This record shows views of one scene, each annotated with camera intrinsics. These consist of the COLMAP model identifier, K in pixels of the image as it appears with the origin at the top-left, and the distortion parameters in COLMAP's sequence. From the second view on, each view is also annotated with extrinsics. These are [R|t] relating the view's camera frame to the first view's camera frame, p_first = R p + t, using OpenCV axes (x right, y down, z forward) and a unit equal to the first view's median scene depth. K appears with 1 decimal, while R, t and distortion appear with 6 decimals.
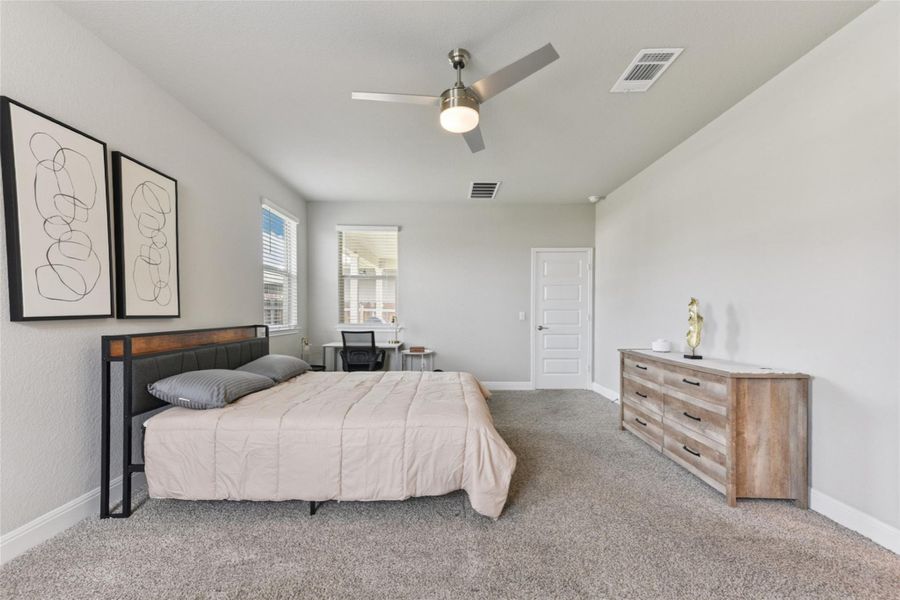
lens RADIAL K [[356.3, 0, 450.6], [0, 356.3, 319.8], [0, 0, 1]] dist [0.023286, -0.000154]
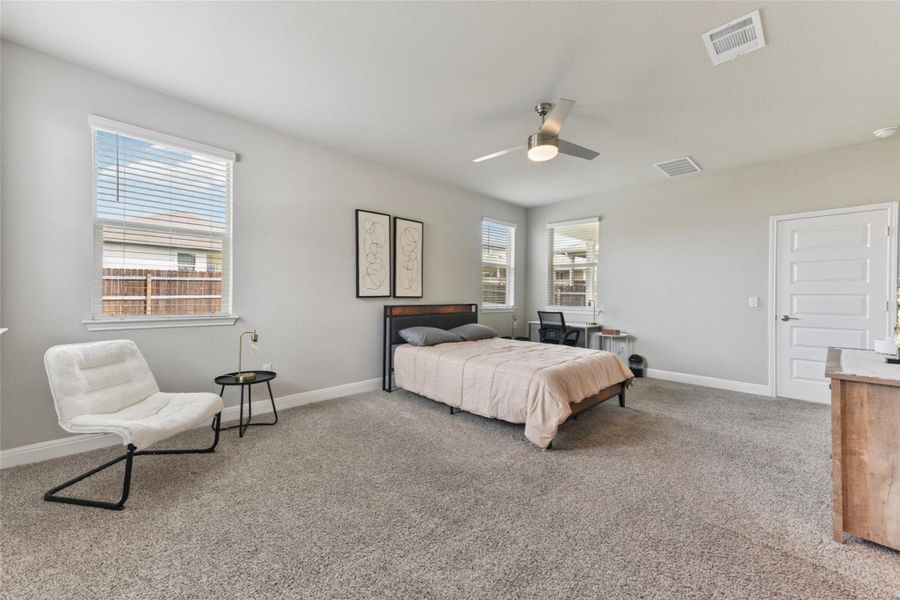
lens RADIAL K [[354.3, 0, 444.7], [0, 354.3, 298.1], [0, 0, 1]] dist [0.010289, -0.000163]
pose [[0.692254, 0.011070, -0.721569, 0.687269], [-0.024234, 0.999675, -0.007913, 0.007452], [0.721247, 0.022964, 0.692297, -0.164719]]
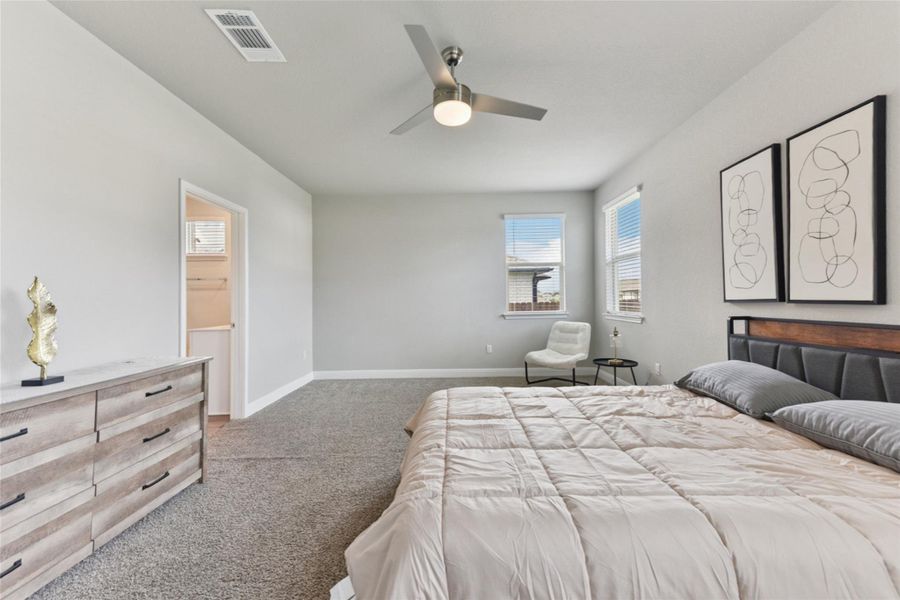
lens RADIAL K [[354.3, 0, 444.7], [0, 354.3, 298.1], [0, 0, 1]] dist [0.010289, -0.000163]
pose [[-0.999619, 0.009535, 0.025909, 0.021793], [0.009989, 0.999798, 0.017449, -0.041235], [-0.025738, 0.017701, -0.999512, 1.906631]]
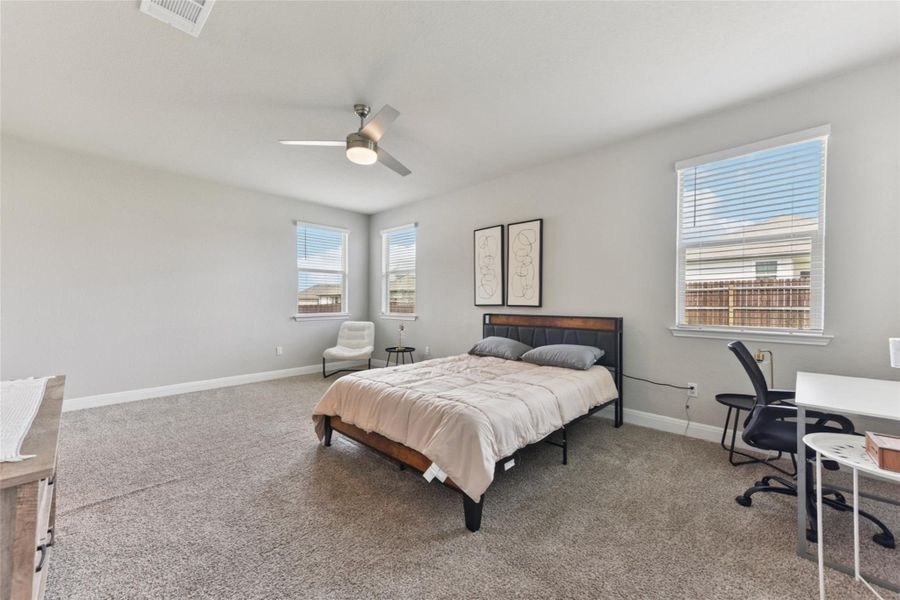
lens RADIAL K [[349.0, 0, 452.4], [0, 349.0, 302.2], [0, 0, 1]] dist [0.001237, -0.000024]
pose [[-0.692411, -0.005754, -0.721481, 0.663170], [-0.022072, 0.999669, 0.013209, -0.042726], [0.721166, 0.025071, -0.692309, 2.004787]]
